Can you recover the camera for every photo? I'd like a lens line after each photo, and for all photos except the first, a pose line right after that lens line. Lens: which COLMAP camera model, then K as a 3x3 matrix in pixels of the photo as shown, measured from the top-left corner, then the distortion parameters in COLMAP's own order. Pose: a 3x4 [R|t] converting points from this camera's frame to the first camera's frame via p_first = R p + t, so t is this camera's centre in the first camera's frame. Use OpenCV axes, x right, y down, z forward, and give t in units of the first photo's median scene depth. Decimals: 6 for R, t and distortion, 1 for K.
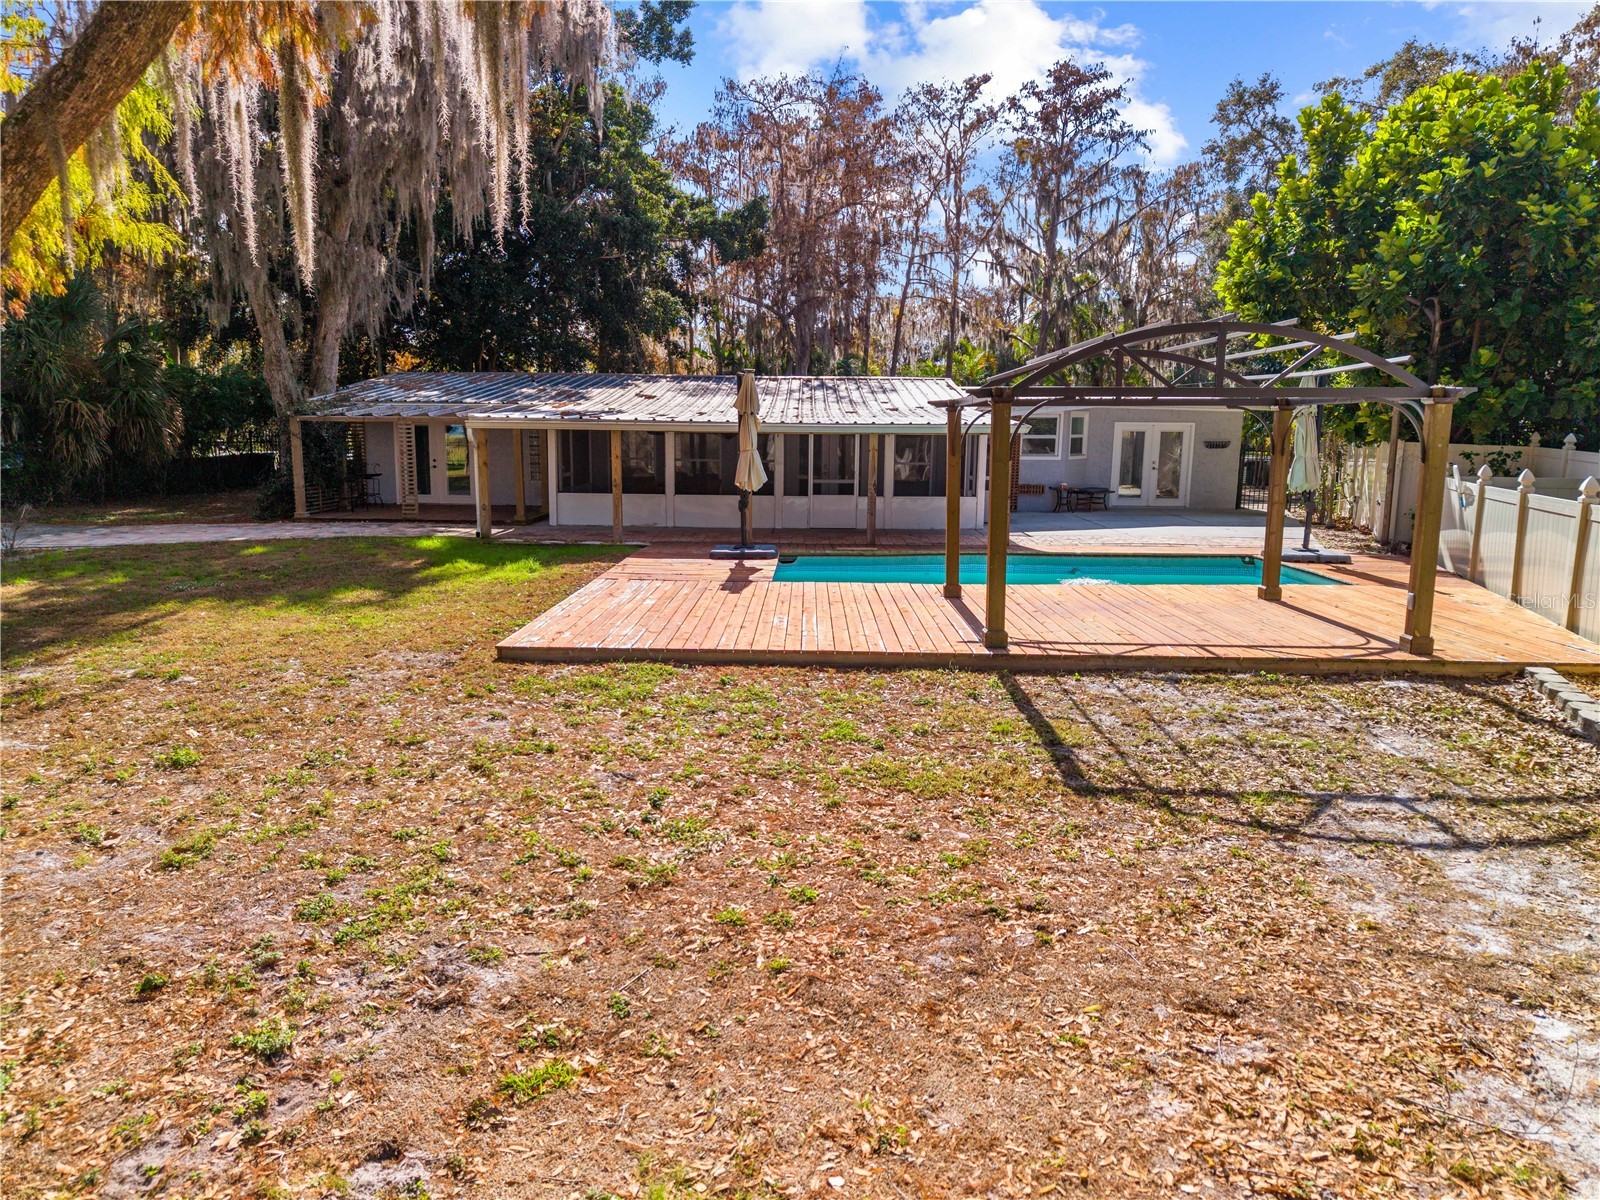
lens RADIAL K [[1108.2, 0, 800.0], [0, 1108.2, 600.0], [0, 0, 1]] dist [0.055685, 0.002957]
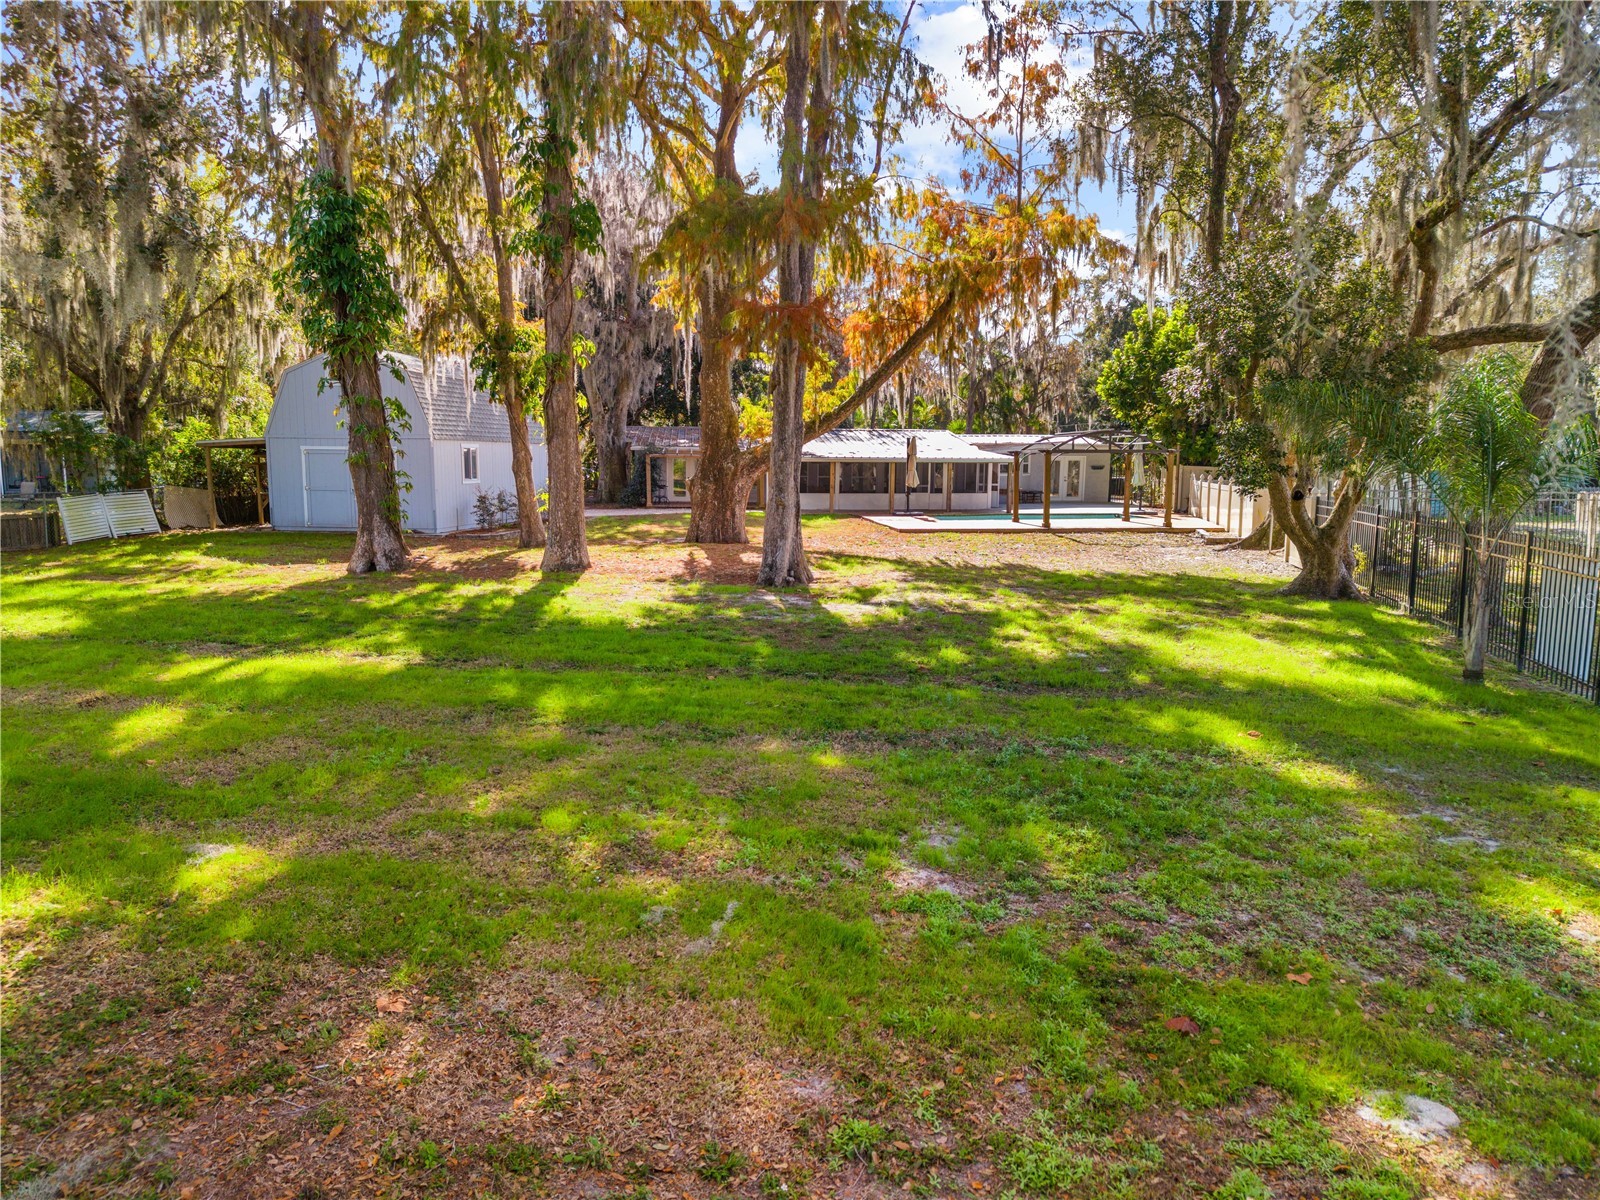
lens RADIAL K [[1108.2, 0, 800.0], [0, 1108.2, 600.0], [0, 0, 1]] dist [0.055685, 0.002957]
pose [[0.993819, -0.018557, 0.109451, -0.476358], [0.021096, 0.999534, -0.022085, 0.162655], [-0.108990, 0.024257, 0.993747, -1.136890]]
